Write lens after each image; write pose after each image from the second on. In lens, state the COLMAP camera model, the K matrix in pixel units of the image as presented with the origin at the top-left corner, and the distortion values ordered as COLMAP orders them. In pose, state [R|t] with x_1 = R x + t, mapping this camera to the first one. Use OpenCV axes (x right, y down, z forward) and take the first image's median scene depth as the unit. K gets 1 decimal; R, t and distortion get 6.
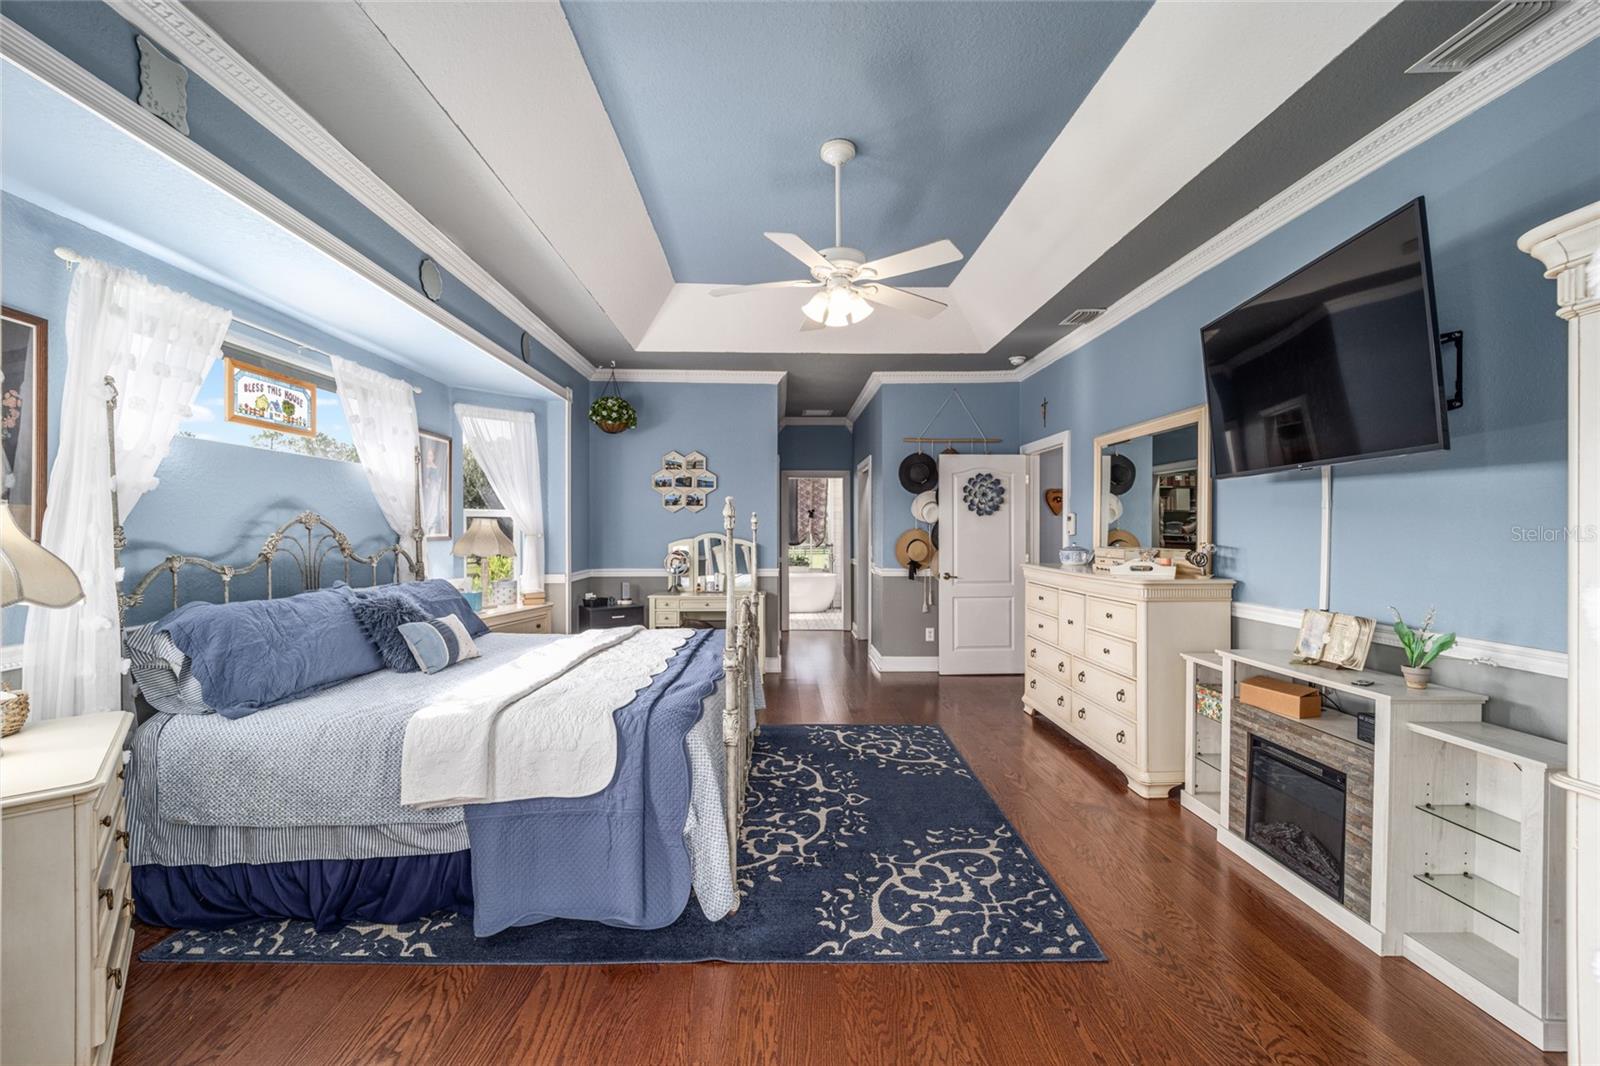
lens RADIAL K [[640.8, 0, 794.9], [0, 640.8, 529.4], [0, 0, 1]] dist [-0.002241, -0.002233]
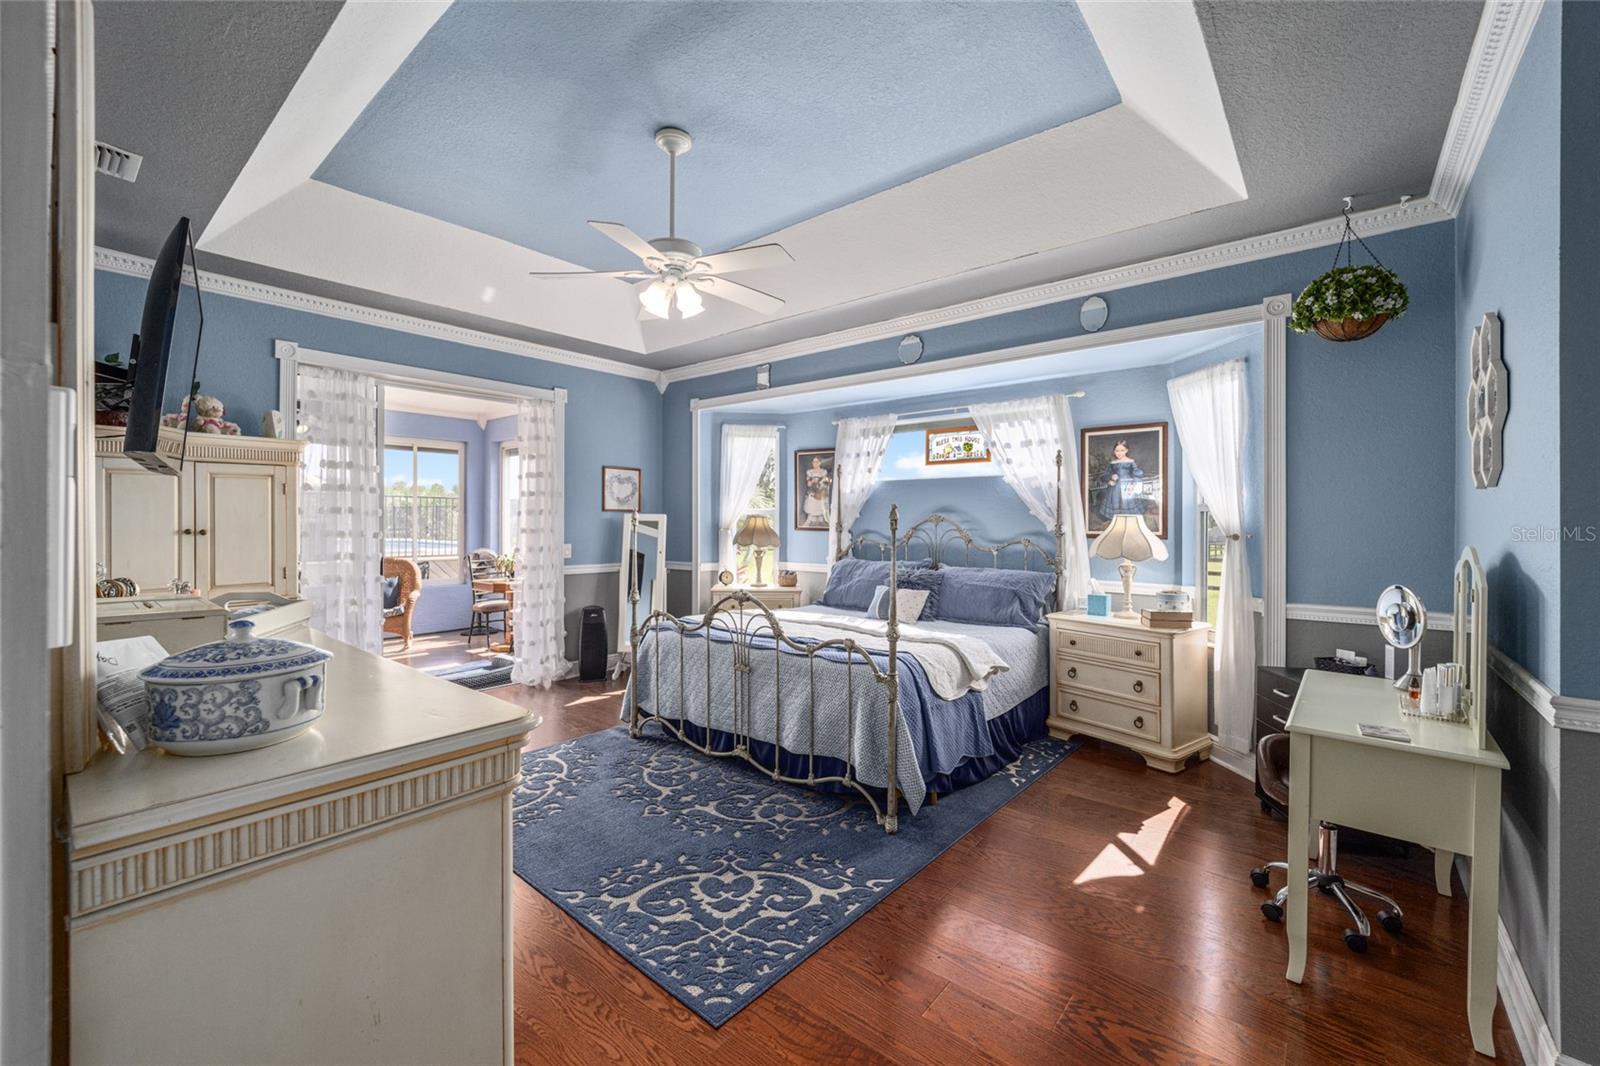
lens RADIAL K [[640.8, 0, 798.2], [0, 640.8, 522.6], [0, 0, 1]] dist [-0.002241, -0.002233]
pose [[-0.658839, -0.000331, -0.752284, 0.652065], [-0.008214, 0.999943, 0.006753, -0.013967], [0.752239, 0.010628, -0.658805, 1.732644]]
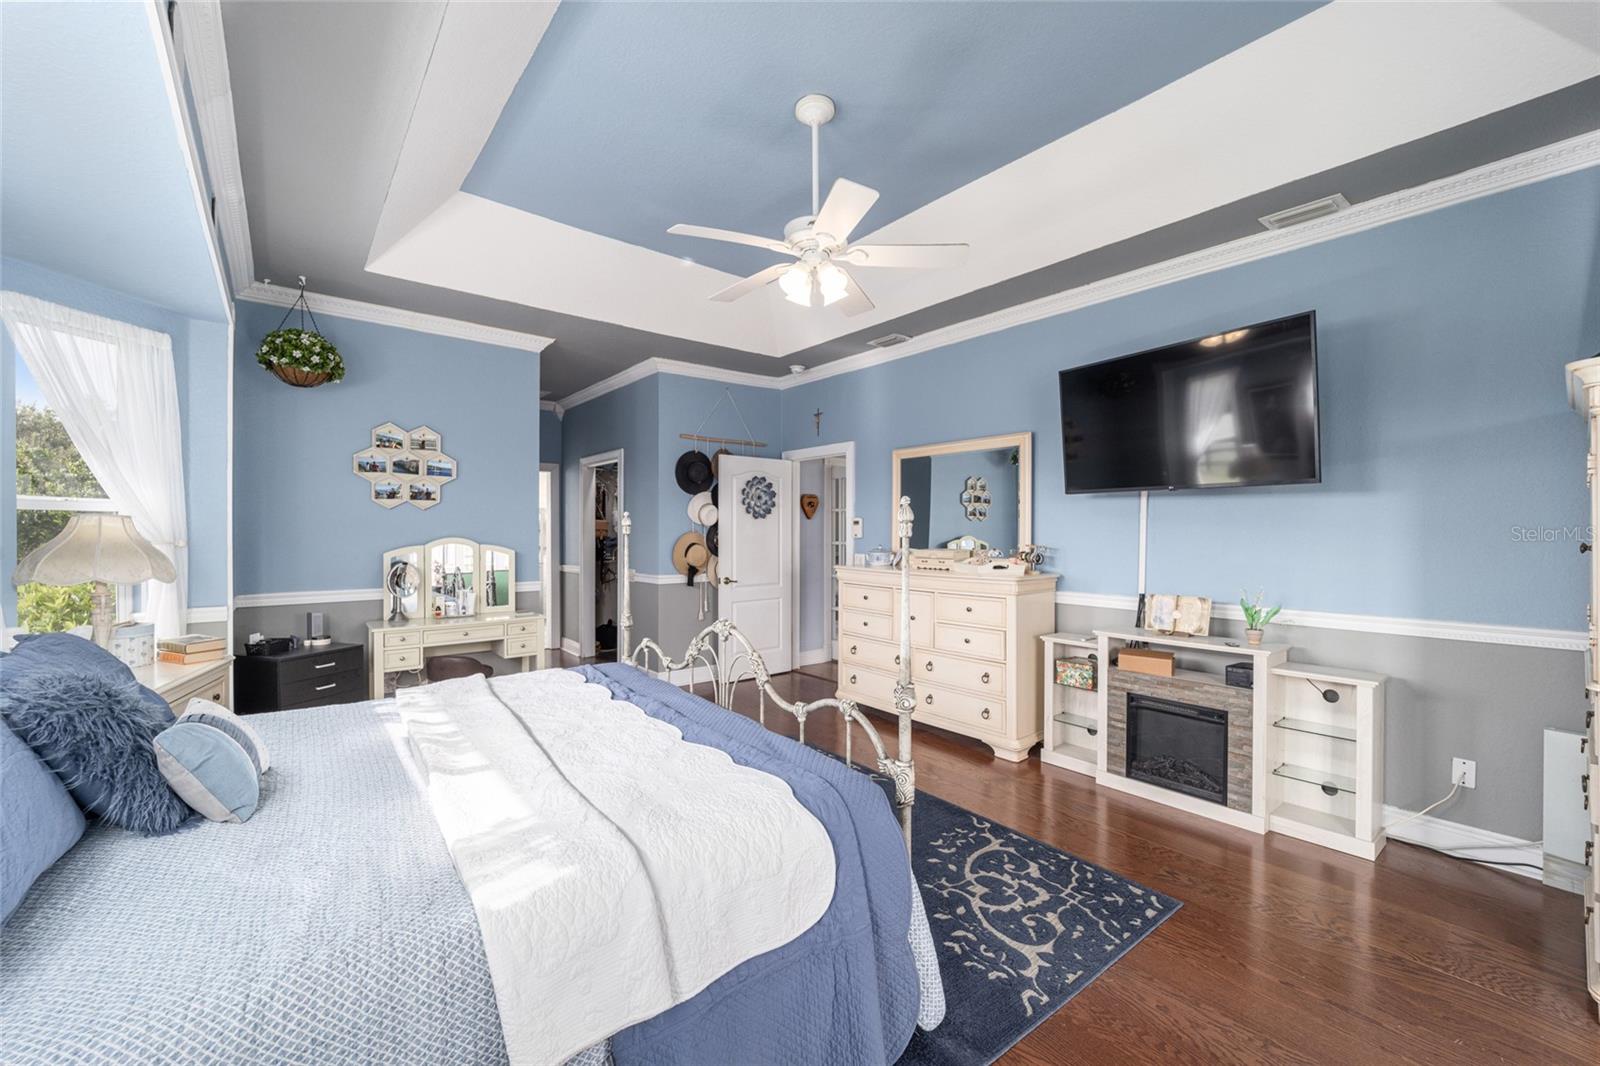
lens RADIAL K [[640.8, 0, 791.2], [0, 640.8, 529.8], [0, 0, 1]] dist [-0.002241, -0.002233]
pose [[0.798017, 0.001219, 0.602634, -0.482238], [-0.001201, 0.999999, -0.000432, -0.006565], [-0.602634, -0.000379, 0.798018, 0.303836]]
